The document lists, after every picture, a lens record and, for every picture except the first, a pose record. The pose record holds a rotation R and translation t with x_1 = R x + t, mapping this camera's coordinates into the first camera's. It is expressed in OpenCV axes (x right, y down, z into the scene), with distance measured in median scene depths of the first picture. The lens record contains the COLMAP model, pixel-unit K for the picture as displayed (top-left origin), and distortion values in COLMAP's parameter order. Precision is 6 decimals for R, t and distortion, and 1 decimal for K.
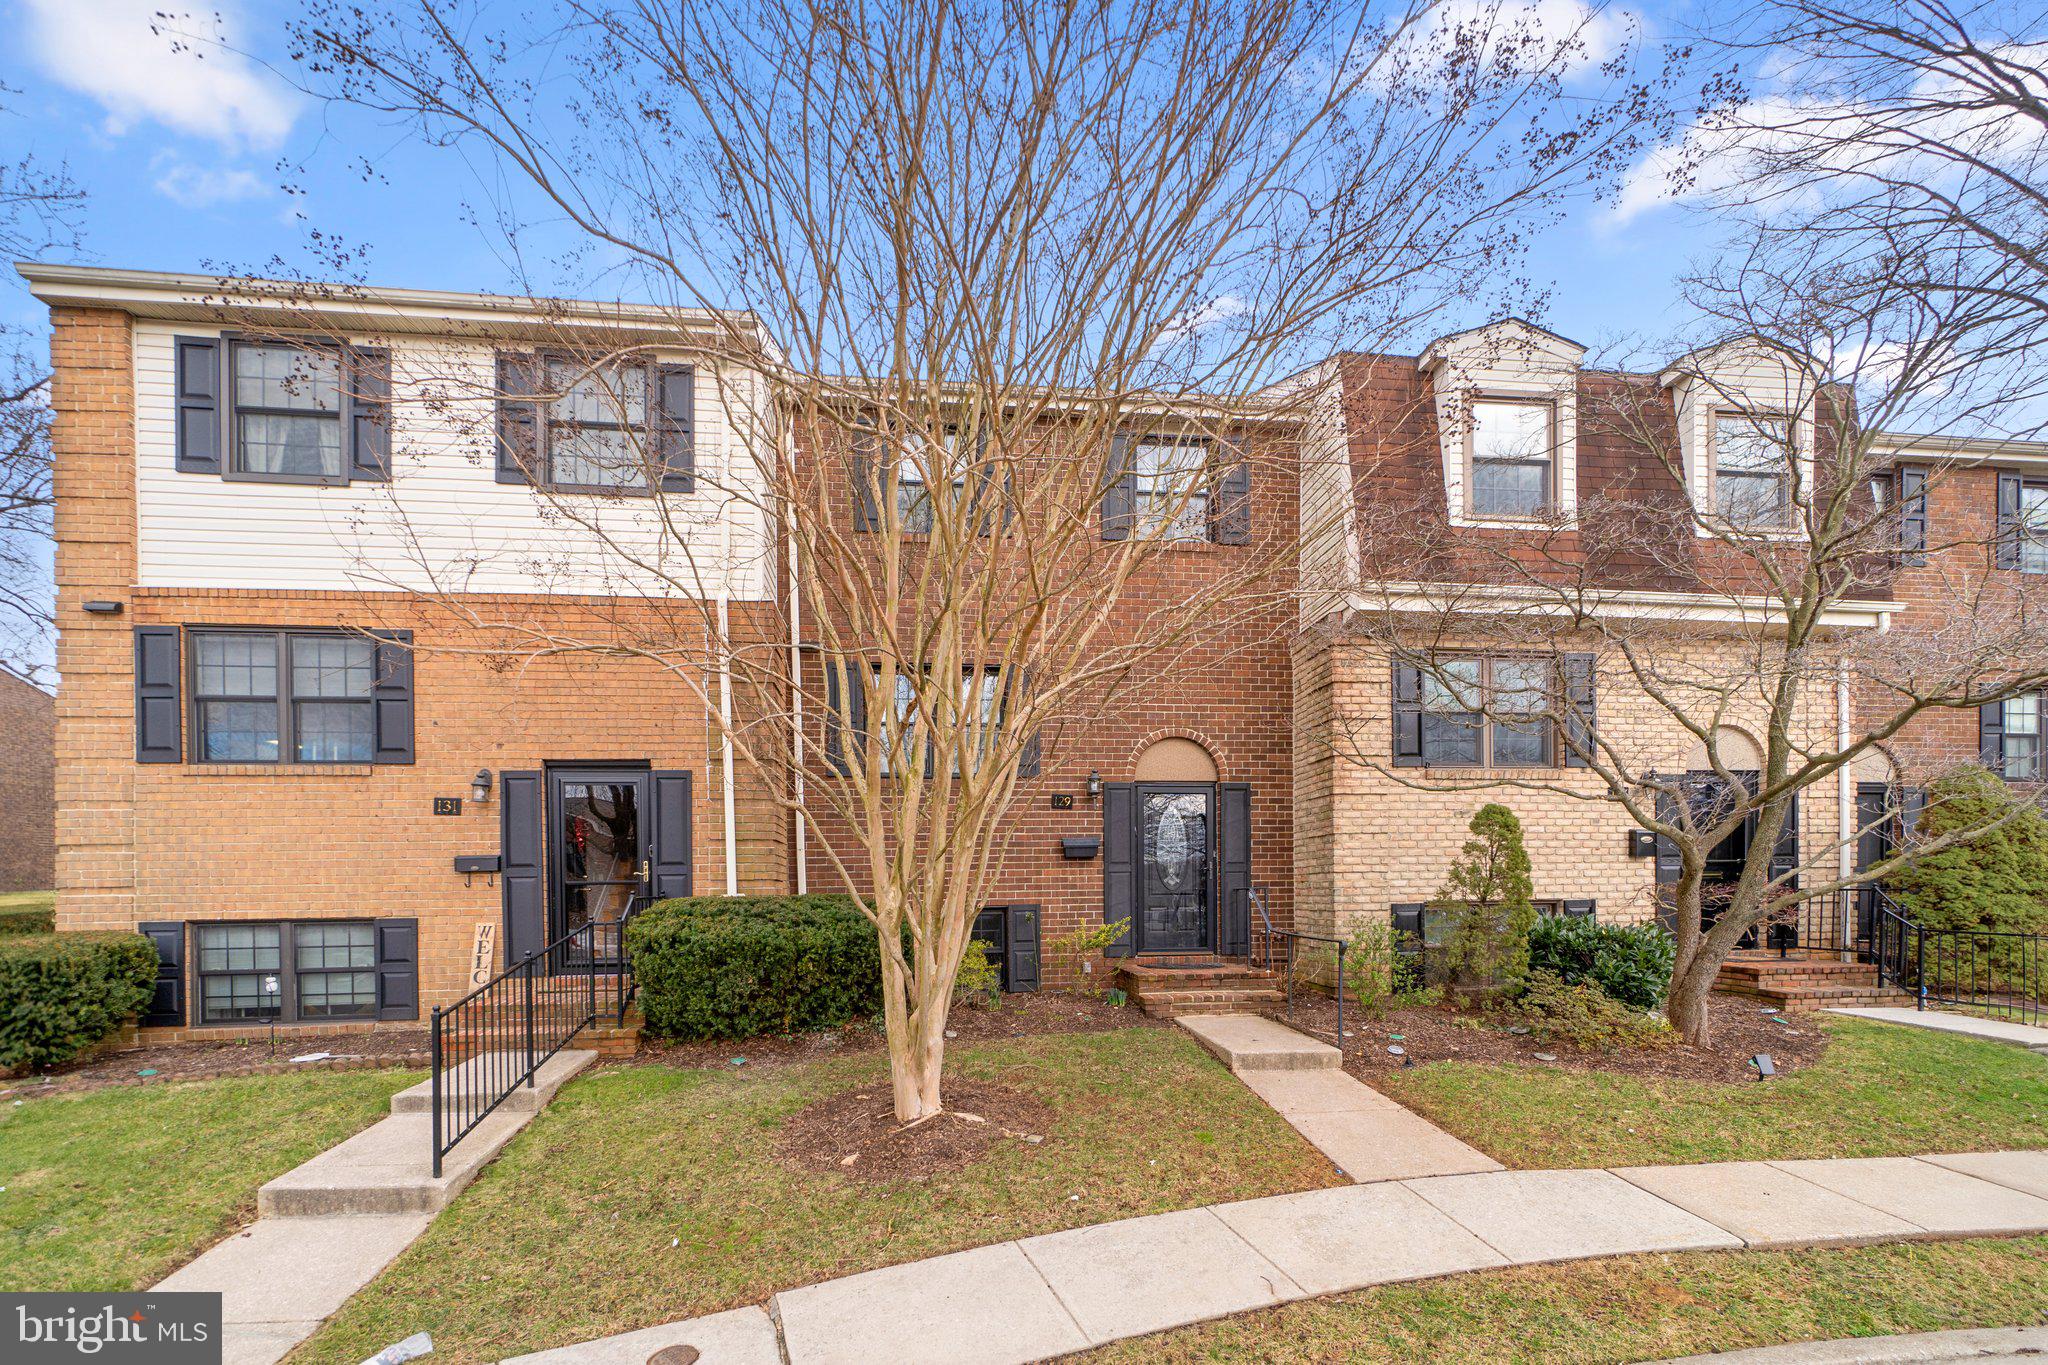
lens RADIAL K [[780.9, 0, 1041.8], [0, 780.9, 700.5], [0, 0, 1]] dist [-0.000233, -0.000784]
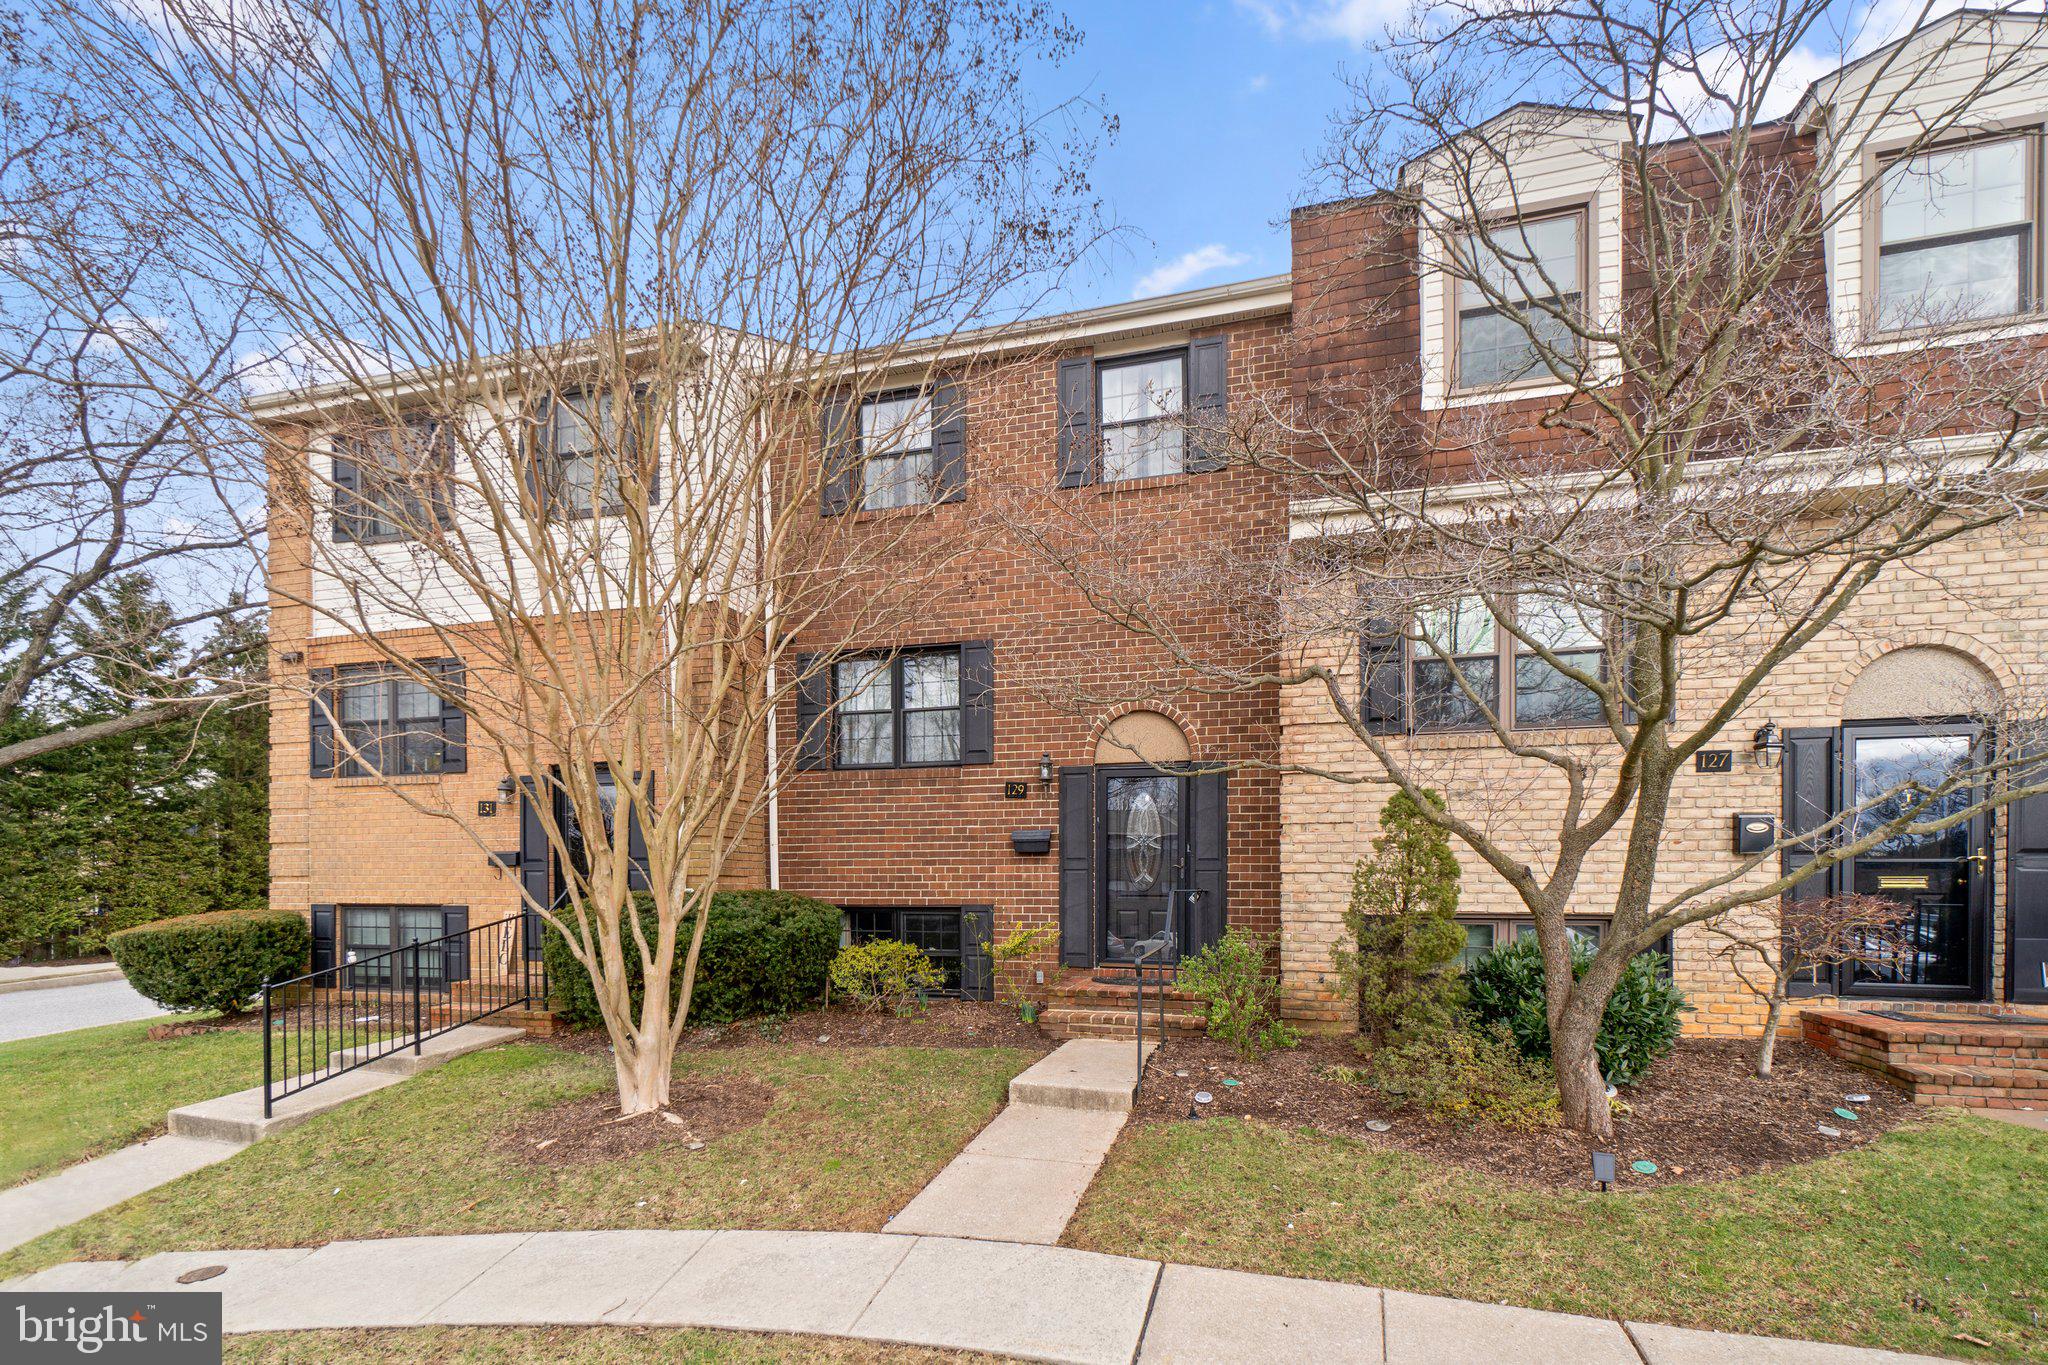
lens RADIAL K [[889.7, 0, 1002.9], [0, 889.7, 679.8], [0, 0, 1]] dist [-0.001335, -0.000595]
pose [[0.932882, -0.069539, -0.353406, 0.444491], [0.074722, 0.997204, 0.001025, 0.003352], [0.352347, -0.027363, 0.935469, 0.061445]]
